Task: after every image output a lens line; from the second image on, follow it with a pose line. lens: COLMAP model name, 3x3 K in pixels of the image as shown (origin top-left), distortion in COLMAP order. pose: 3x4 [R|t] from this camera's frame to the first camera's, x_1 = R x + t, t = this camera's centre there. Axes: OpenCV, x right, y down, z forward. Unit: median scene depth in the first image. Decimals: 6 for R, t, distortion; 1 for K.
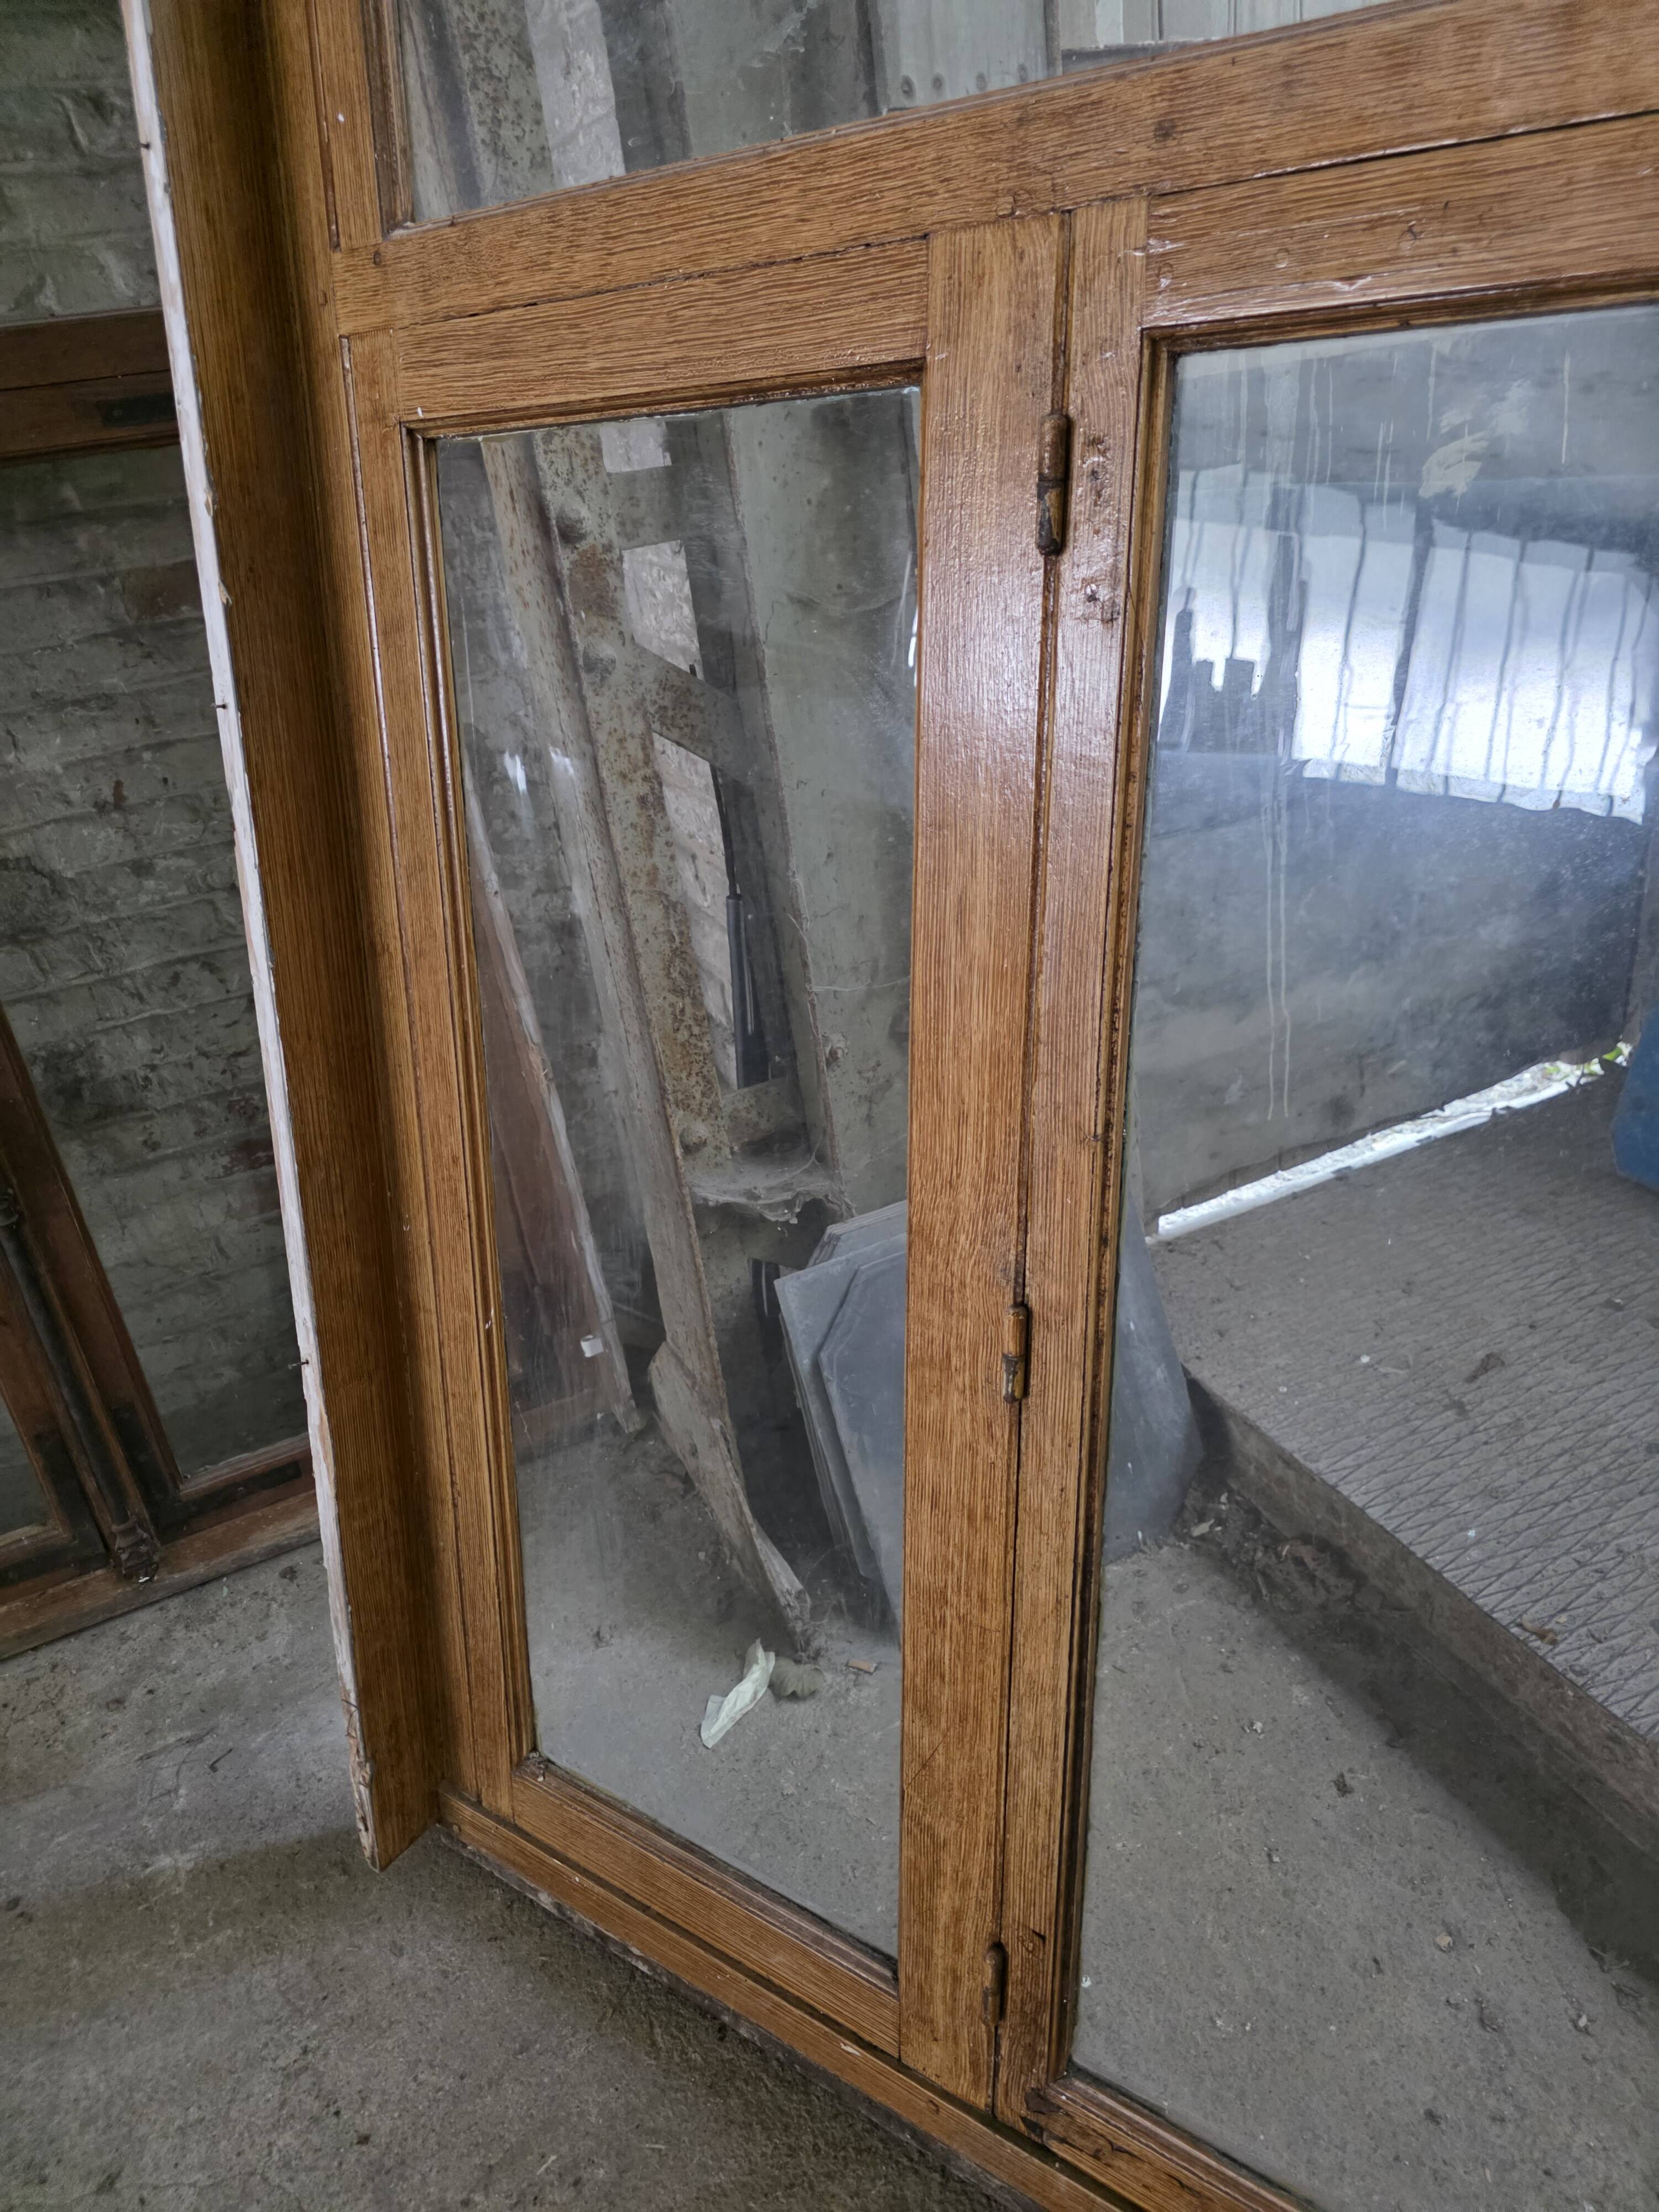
lens RADIAL K [[1489.8, 0, 844.0], [0, 1489.8, 1114.8], [0, 0, 1]] dist [0.047141, -0.034927]
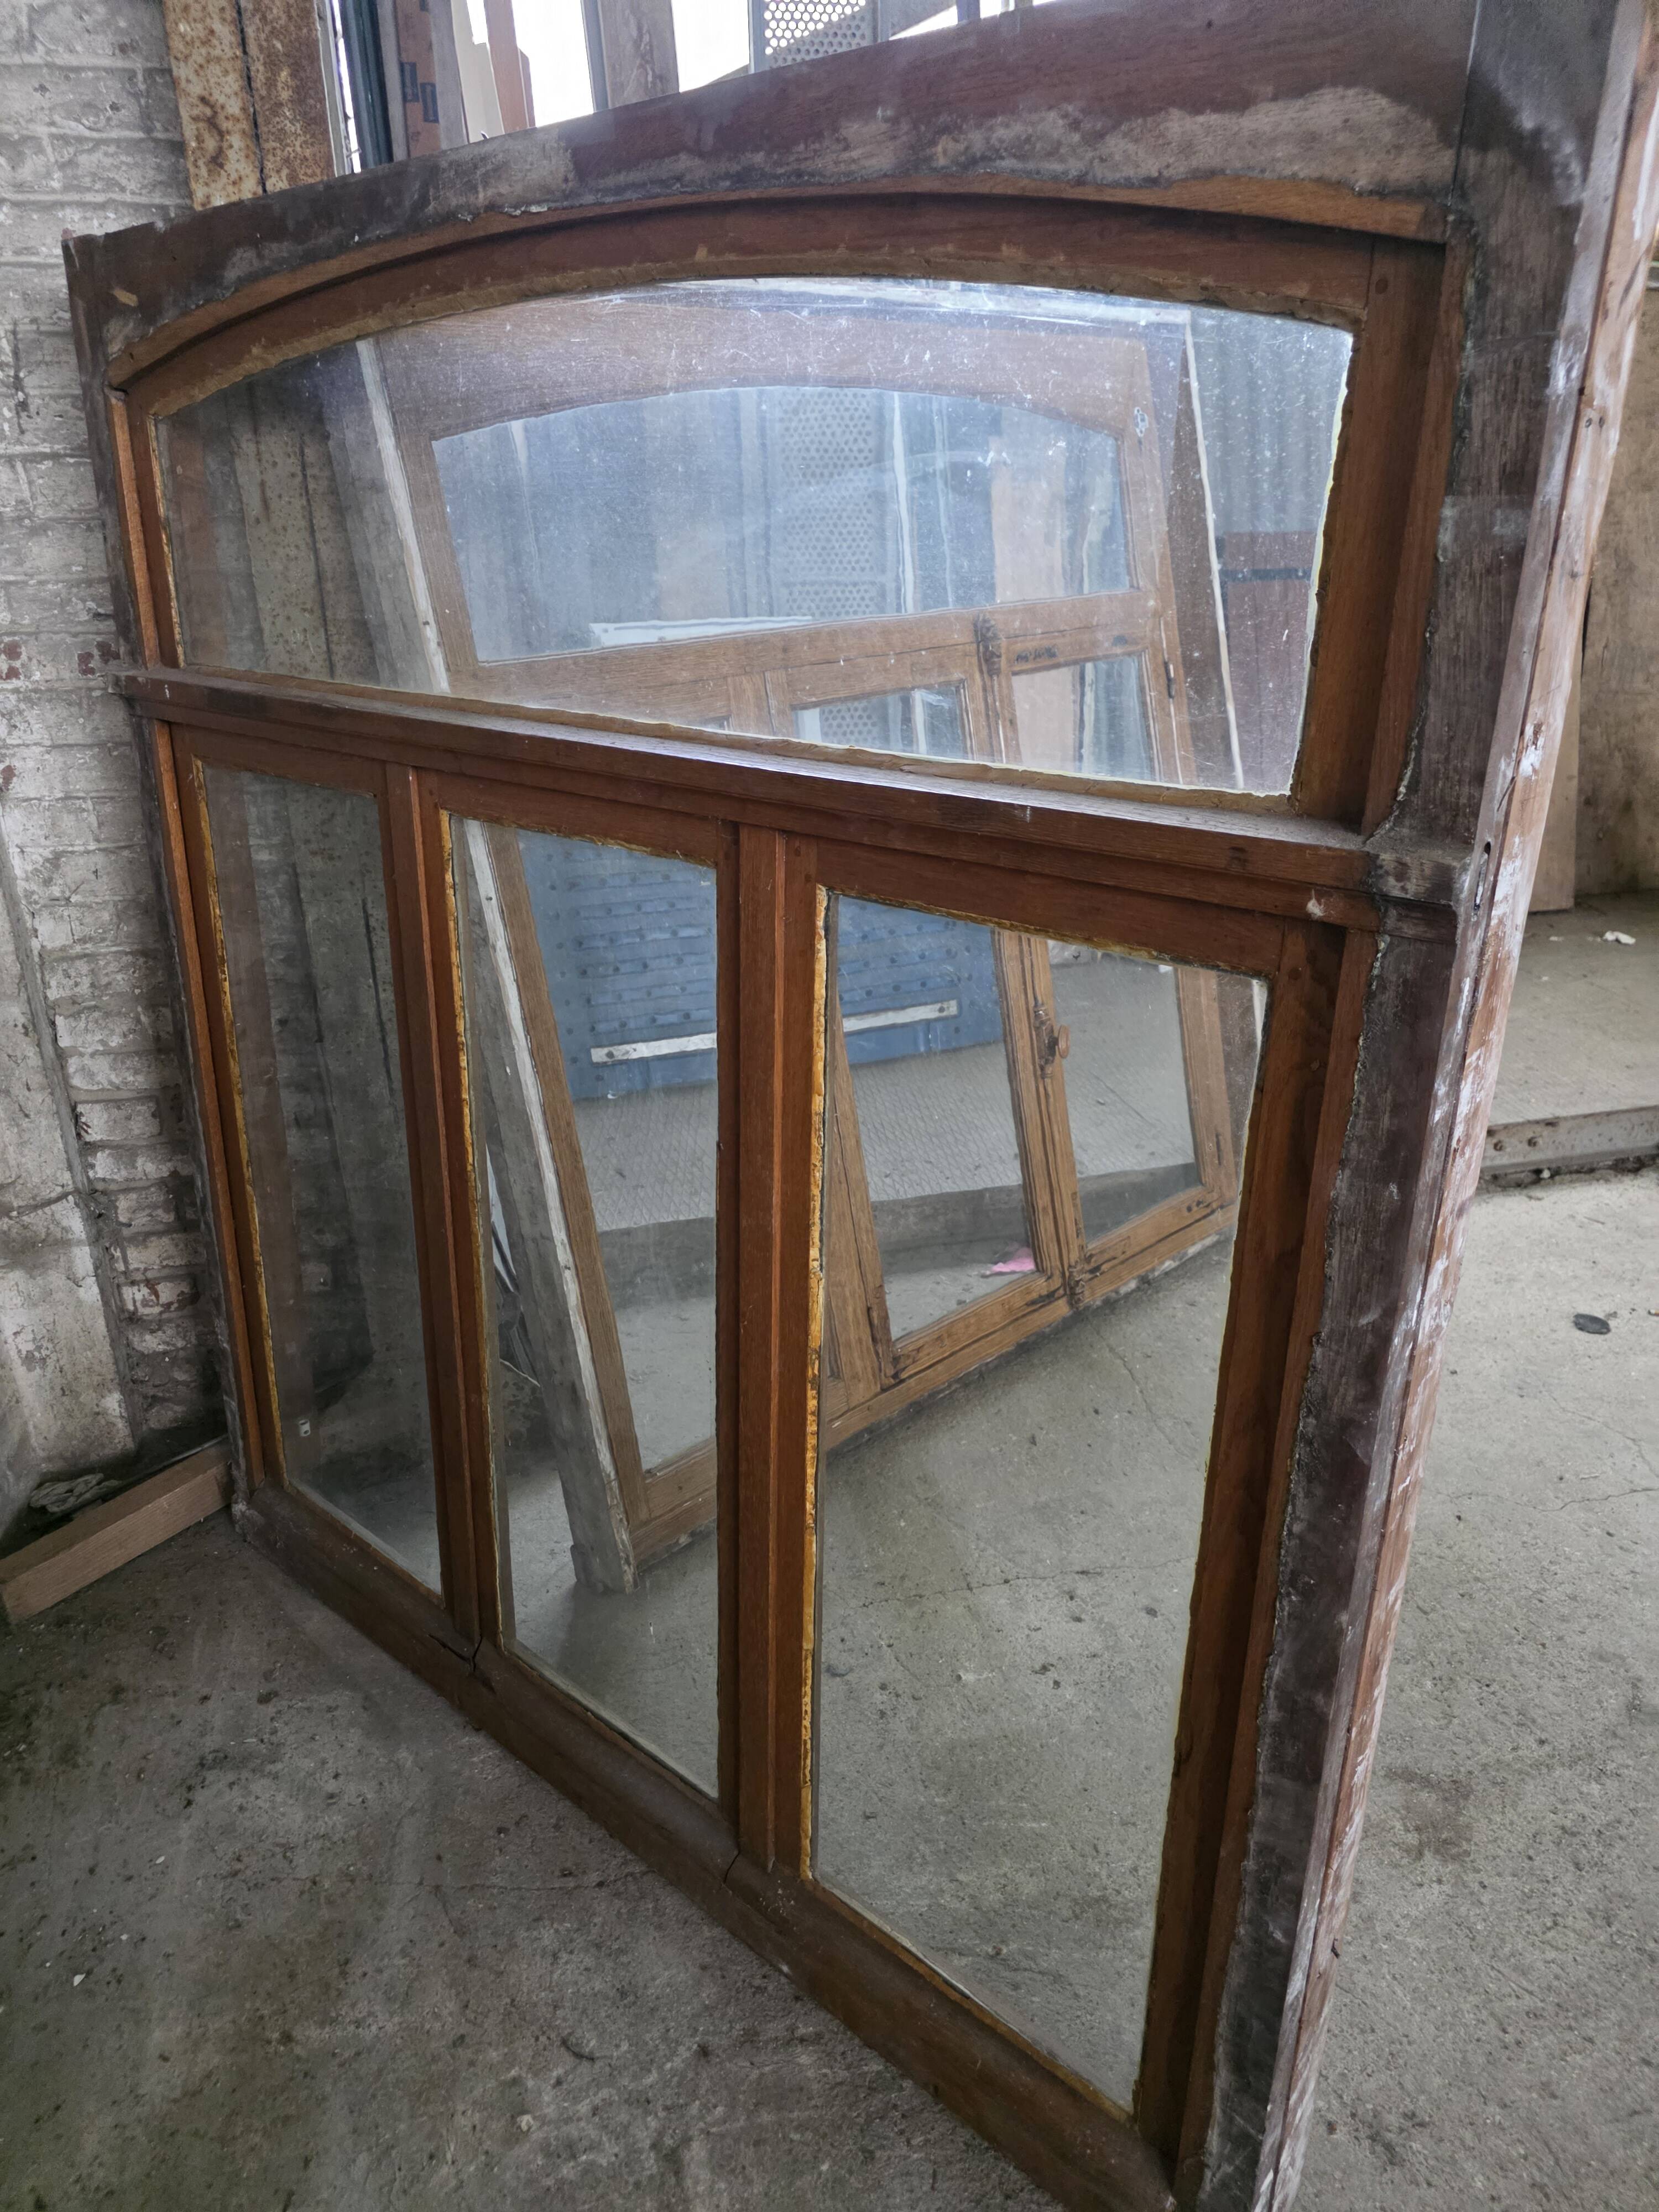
lens RADIAL K [[1489.8, 0, 814.3], [0, 1489.8, 1111.8], [0, 0, 1]] dist [0.047141, -0.034927]
pose [[0.233713, -0.278385, 0.931601, -1.587273], [0.438340, 0.885411, 0.154615, -0.113682], [-0.867892, 0.372222, 0.328959, 0.116705]]
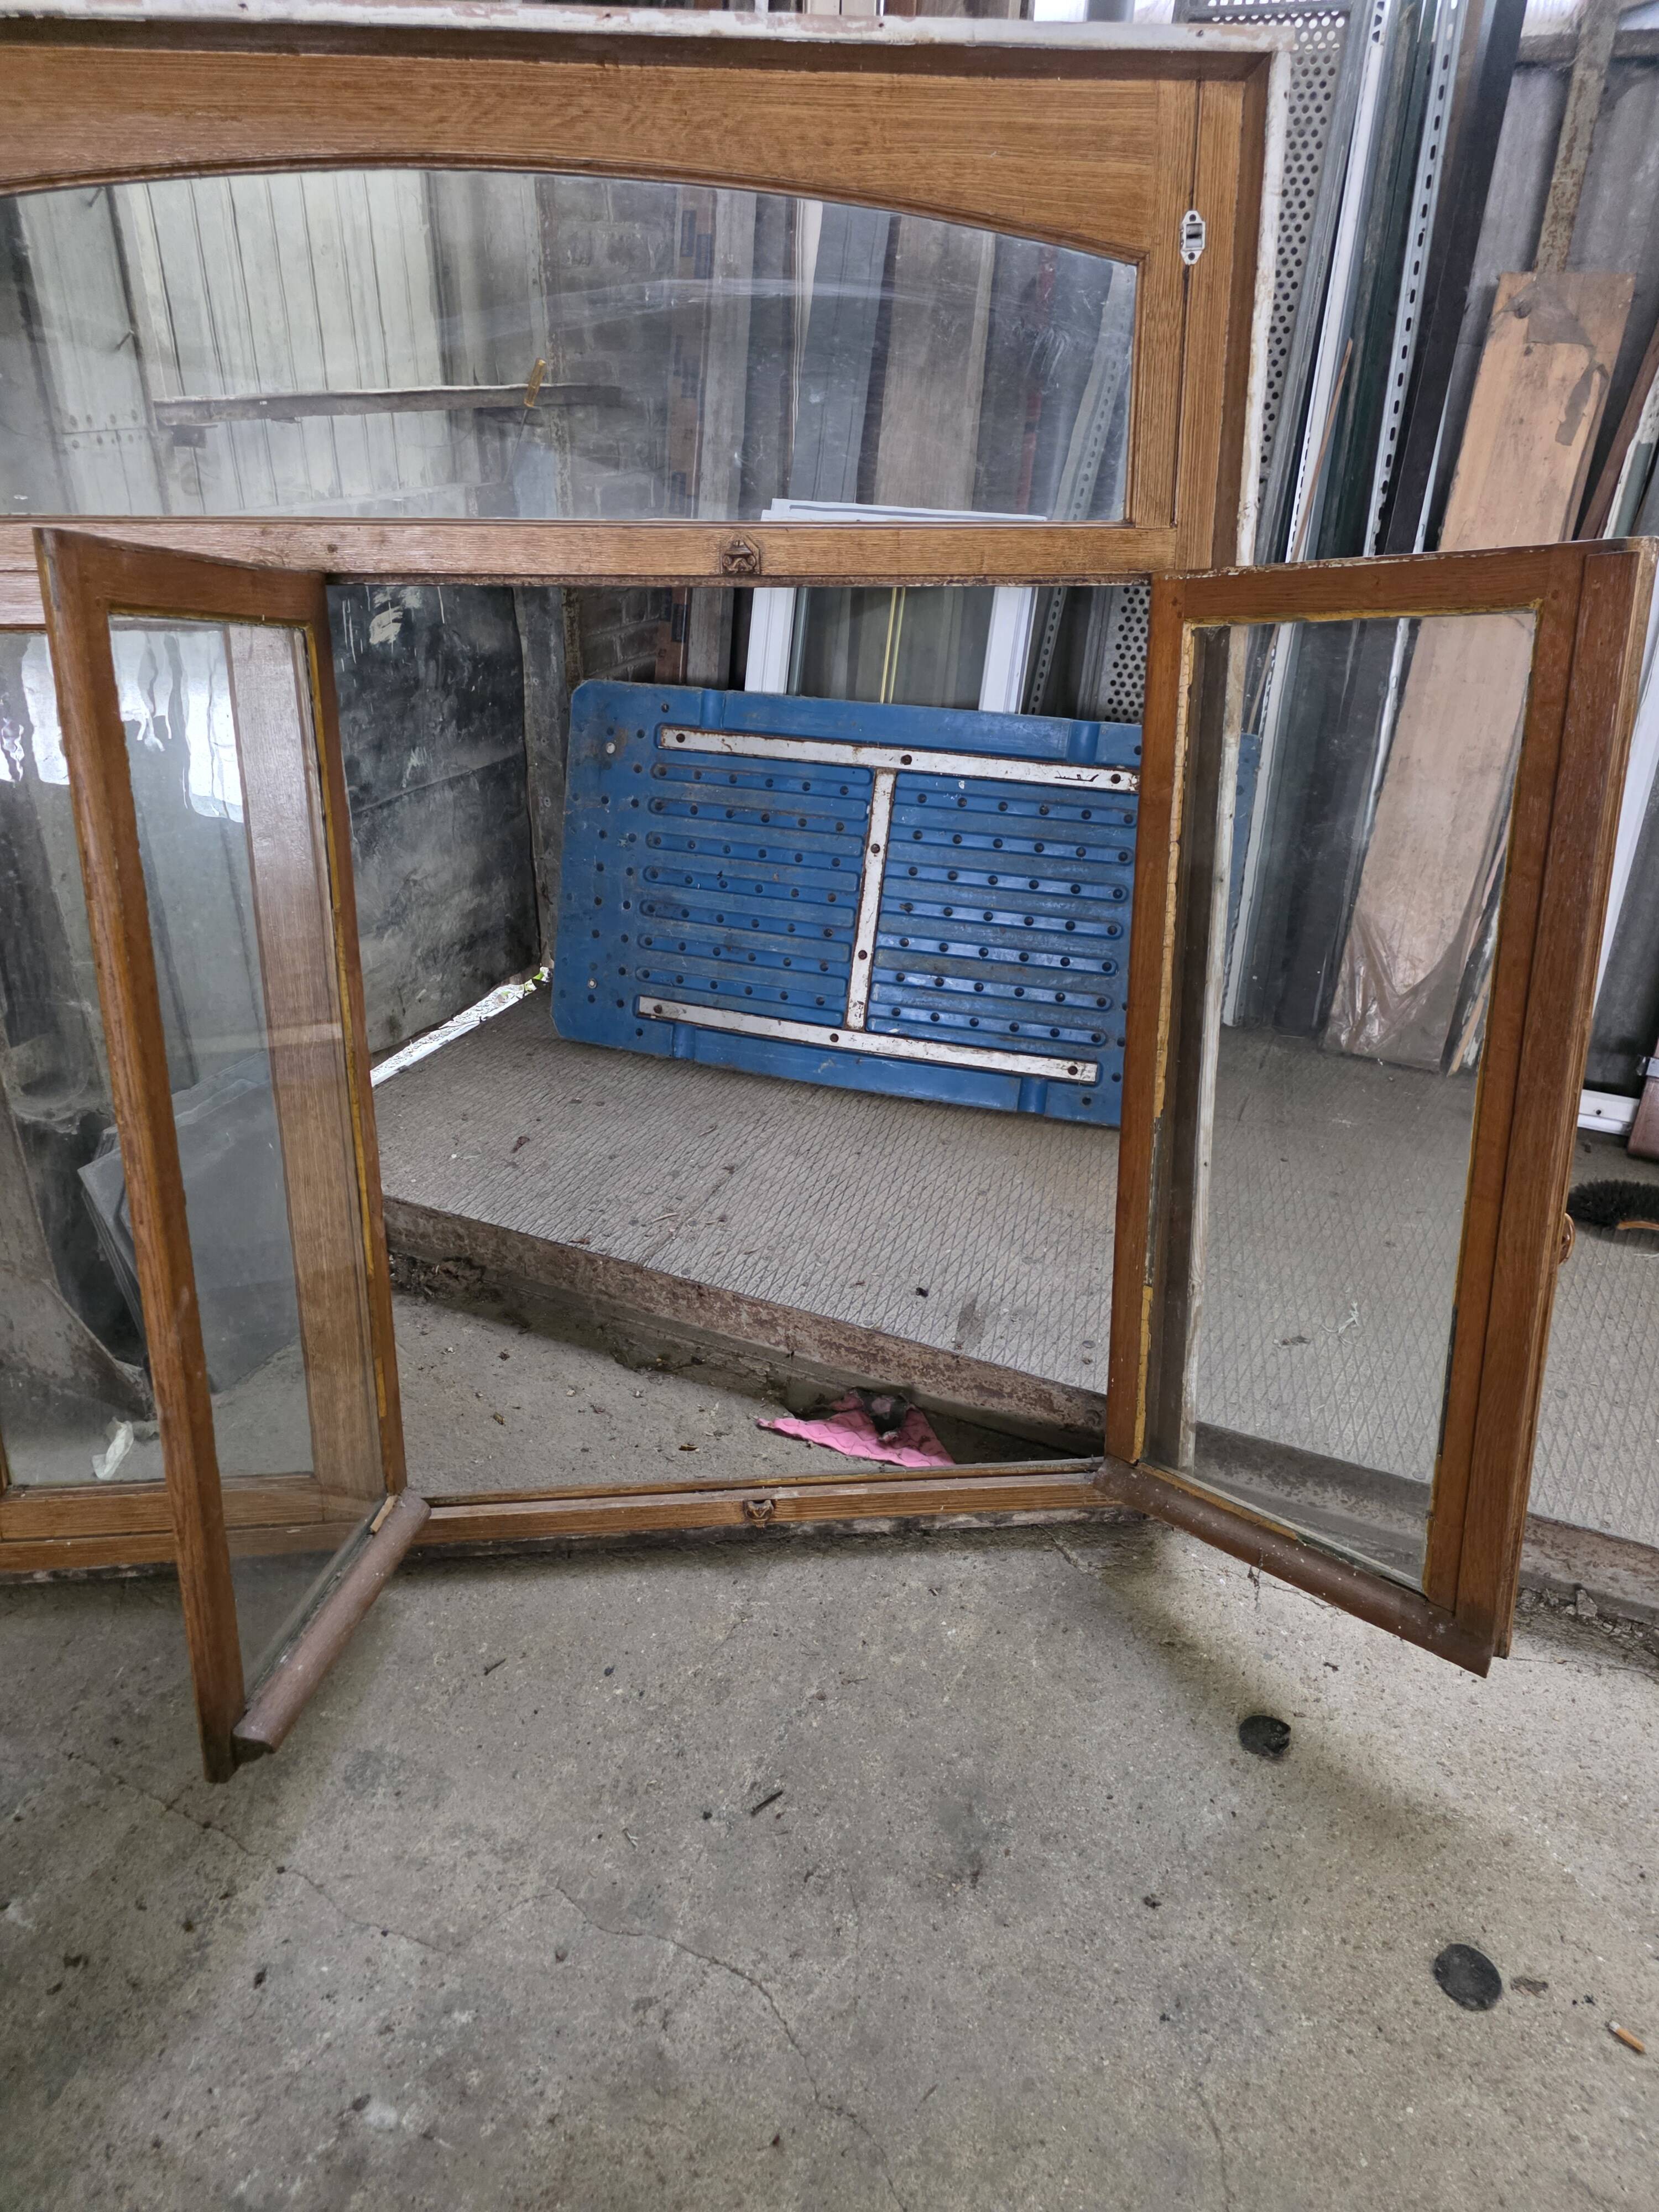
lens RADIAL K [[1489.8, 0, 815.6], [0, 1489.8, 1108.2], [0, 0, 1]] dist [0.047141, -0.034927]
pose [[0.766947, -0.180069, 0.615928, -0.436967], [0.200011, 0.979088, 0.037189, 0.160078], [-0.609744, 0.094671, 0.786924, -0.677132]]
